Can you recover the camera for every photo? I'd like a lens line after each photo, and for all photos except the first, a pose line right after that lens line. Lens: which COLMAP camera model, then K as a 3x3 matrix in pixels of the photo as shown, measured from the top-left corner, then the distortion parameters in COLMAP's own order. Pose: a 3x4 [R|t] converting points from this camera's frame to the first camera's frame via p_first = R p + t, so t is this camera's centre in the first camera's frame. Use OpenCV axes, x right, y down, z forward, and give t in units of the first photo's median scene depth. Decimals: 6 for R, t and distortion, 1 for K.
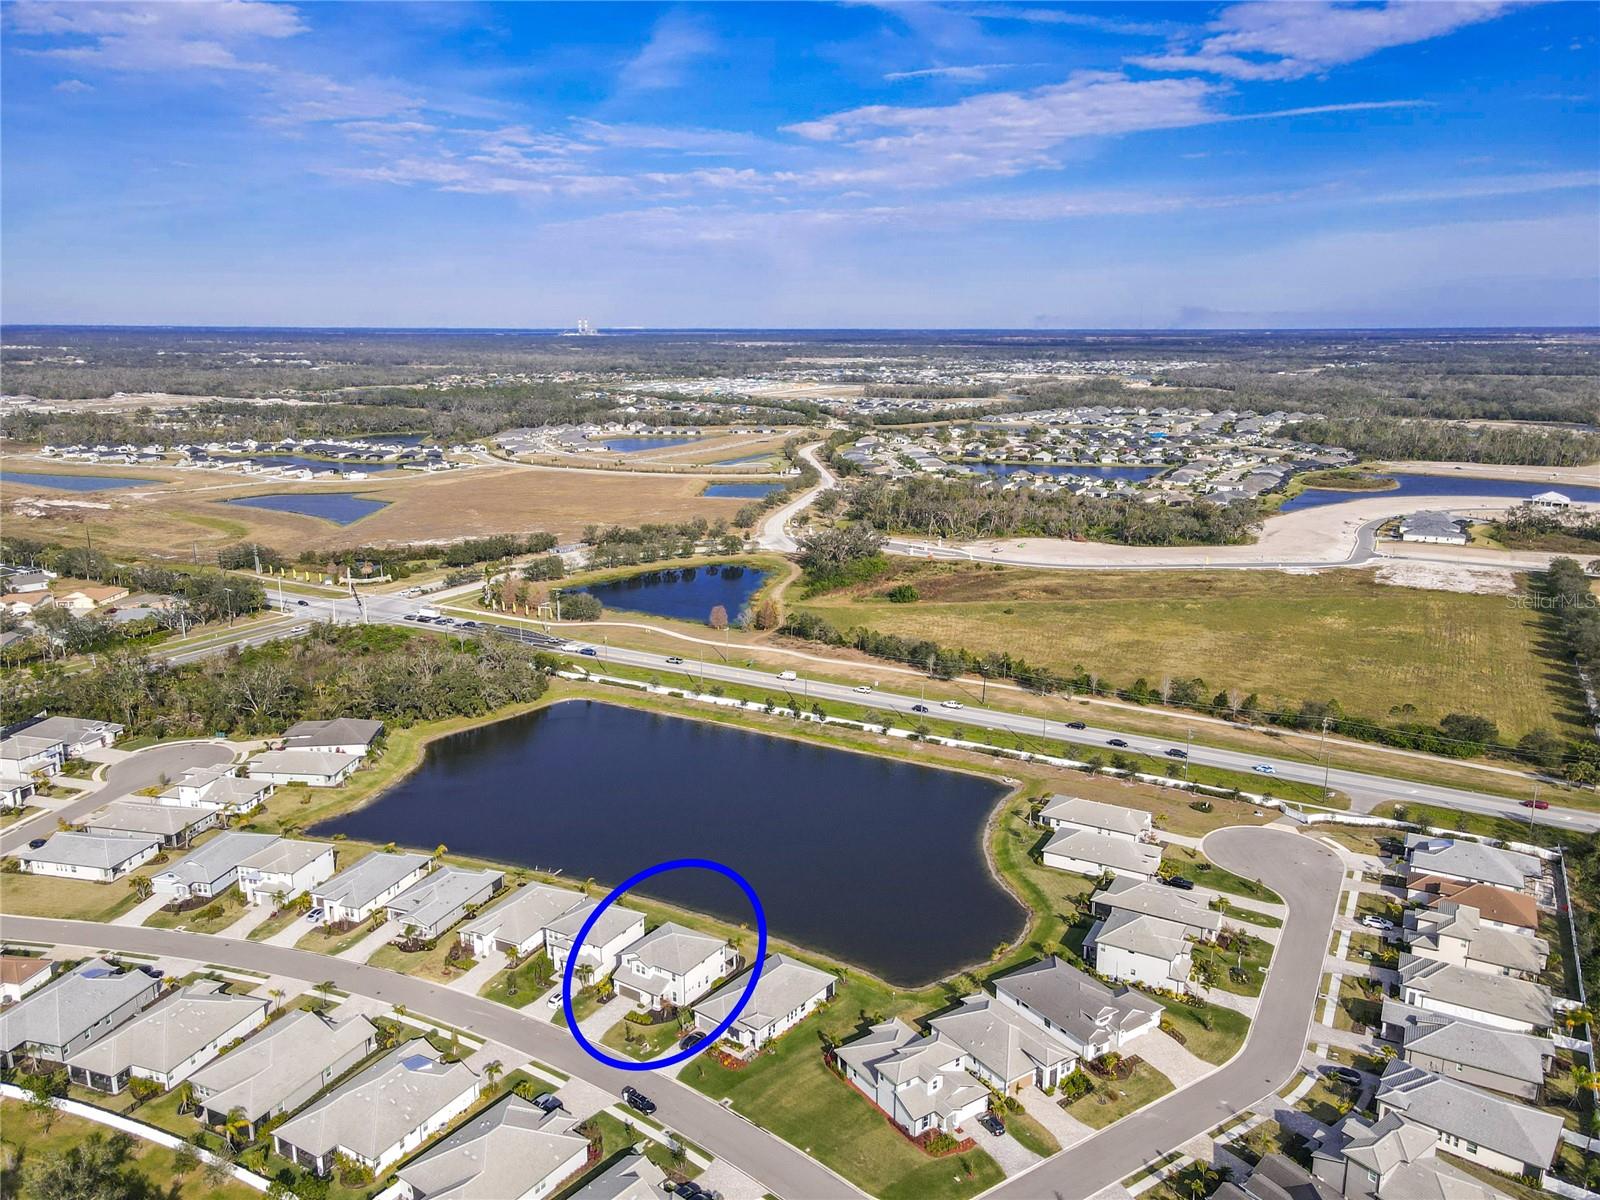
lens RADIAL K [[1164.4, 0, 810.8], [0, 1164.4, 659.7], [0, 0, 1]] dist [-0.016545, 0.089111]
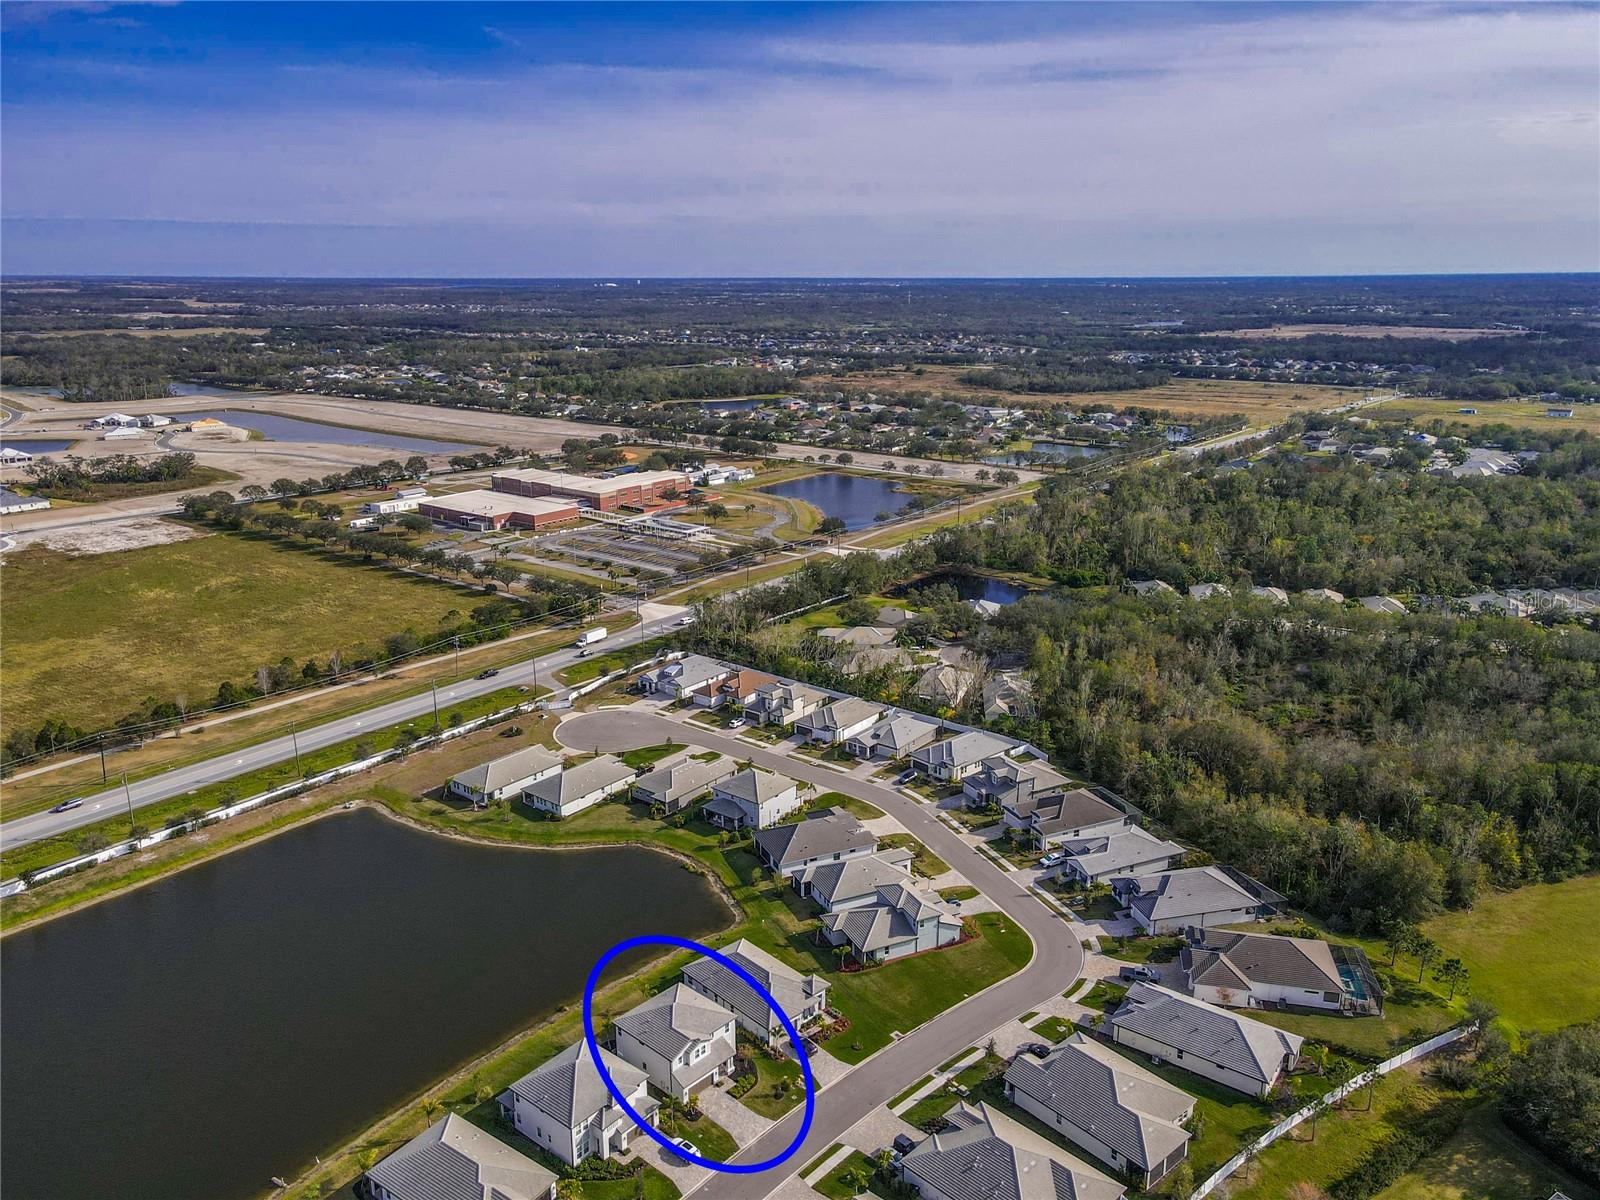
lens RADIAL K [[1164.4, 0, 810.8], [0, 1164.4, 659.7], [0, 0, 1]] dist [-0.016545, 0.089111]
pose [[0.157652, -0.316609, 0.935363, -0.482561], [0.277826, 0.923168, 0.265655, -0.115146], [-0.947607, 0.217988, 0.233502, 0.384194]]
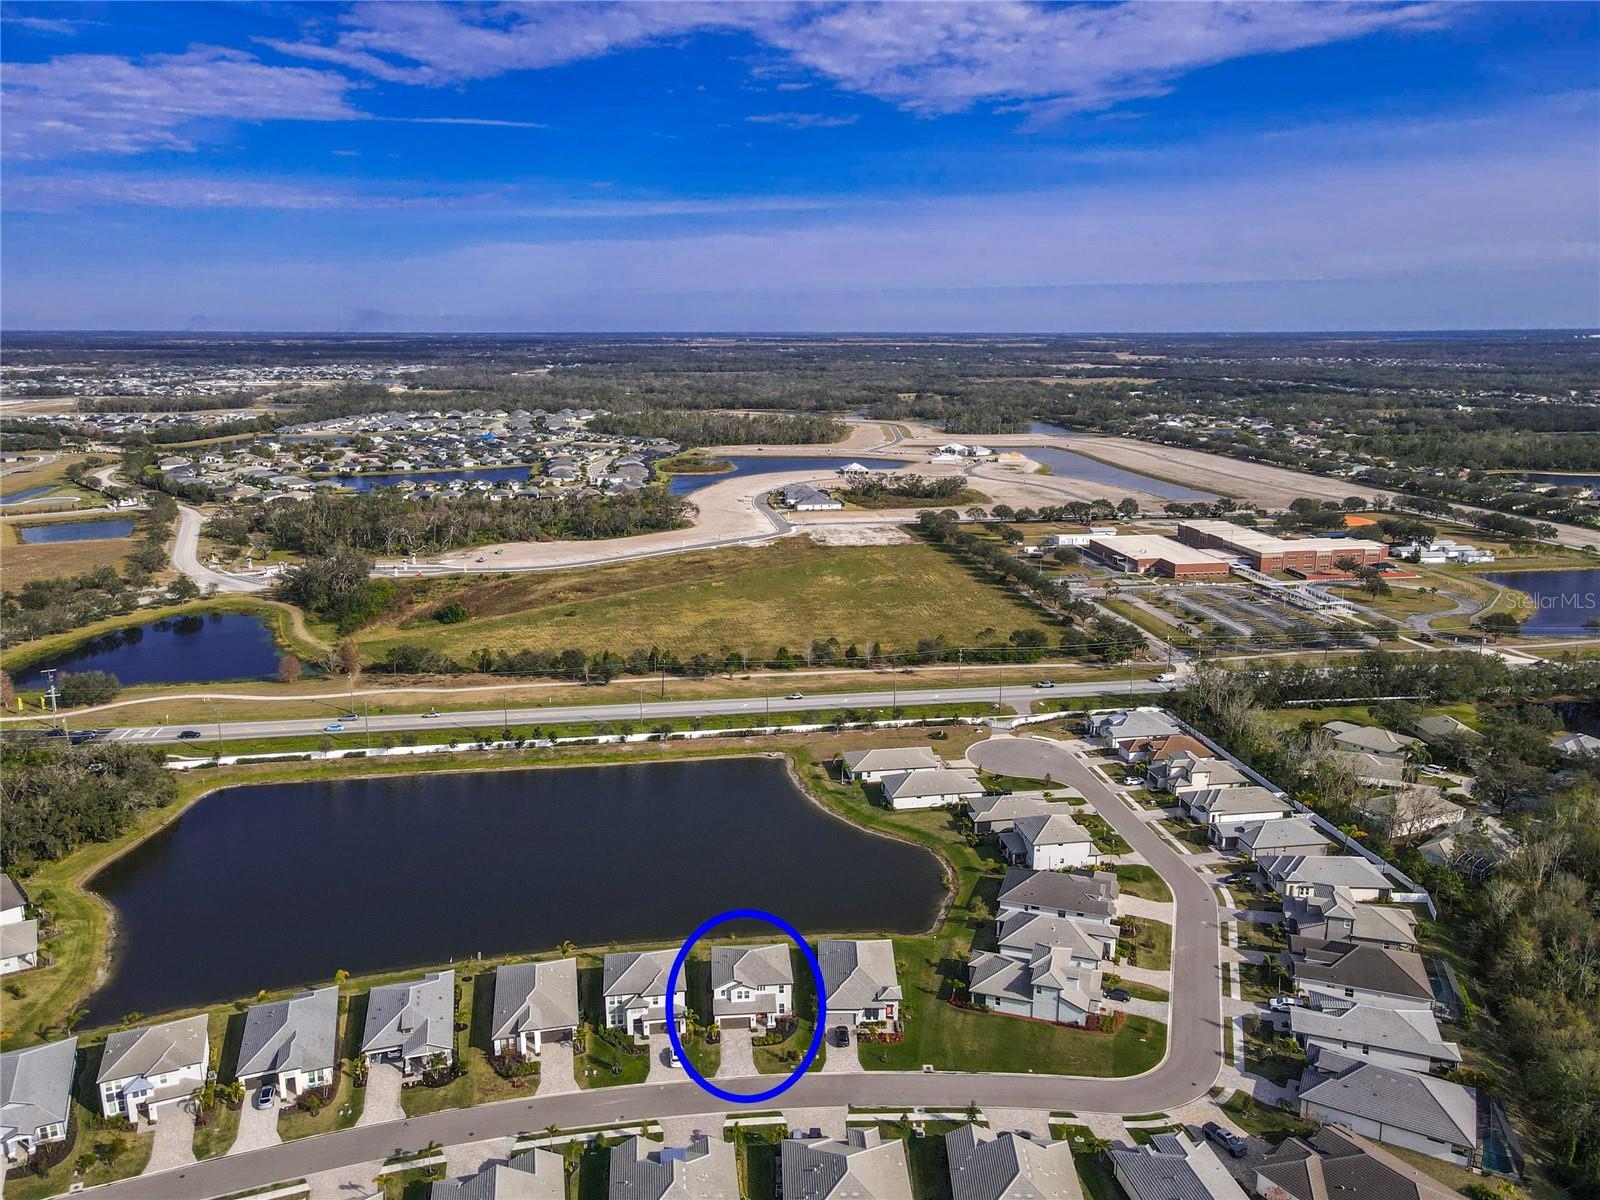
lens RADIAL K [[1164.4, 0, 810.8], [0, 1164.4, 659.7], [0, 0, 1]] dist [-0.016545, 0.089111]
pose [[0.787861, -0.173111, 0.591022, -0.362911], [0.174192, 0.983132, 0.055755, -0.030565], [-0.590705, 0.059024, 0.804726, 0.098129]]
